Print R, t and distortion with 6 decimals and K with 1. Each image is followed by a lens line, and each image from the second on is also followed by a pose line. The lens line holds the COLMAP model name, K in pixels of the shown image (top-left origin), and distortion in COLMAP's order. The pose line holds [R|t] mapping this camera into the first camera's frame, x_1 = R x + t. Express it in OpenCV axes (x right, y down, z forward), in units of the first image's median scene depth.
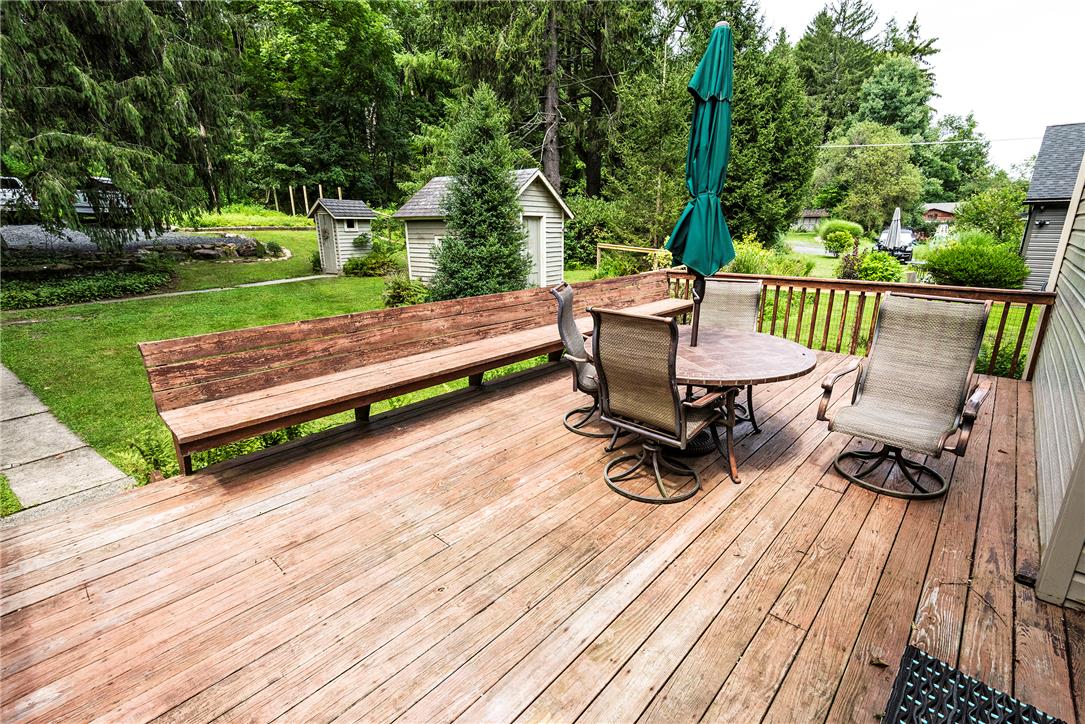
lens RADIAL K [[489.2, 0, 546.8], [0, 489.2, 364.9], [0, 0, 1]] dist [0.029465, -0.014590]
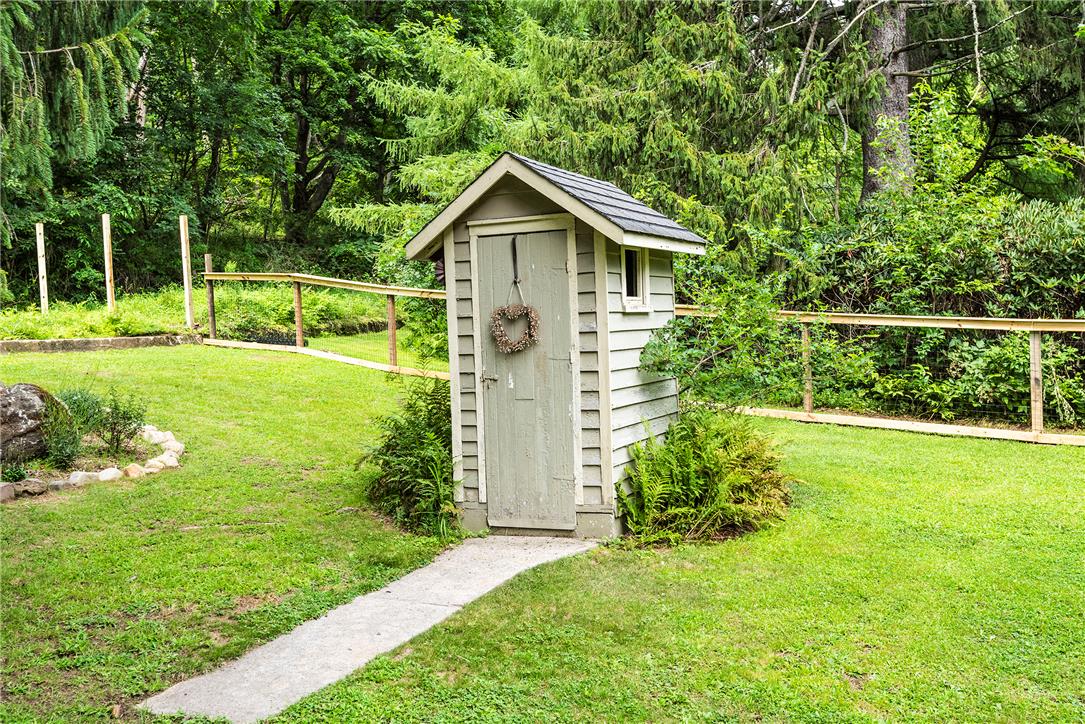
lens RADIAL K [[1053.7, 0, 542.5], [0, 1053.7, 362.0], [0, 0, 1]] dist [0.014097, 0.009487]
pose [[0.990230, -0.043152, 0.132596, -0.483568], [0.075167, 0.966112, -0.246936, -0.148021], [-0.117447, 0.254490, 0.959917, 0.594271]]
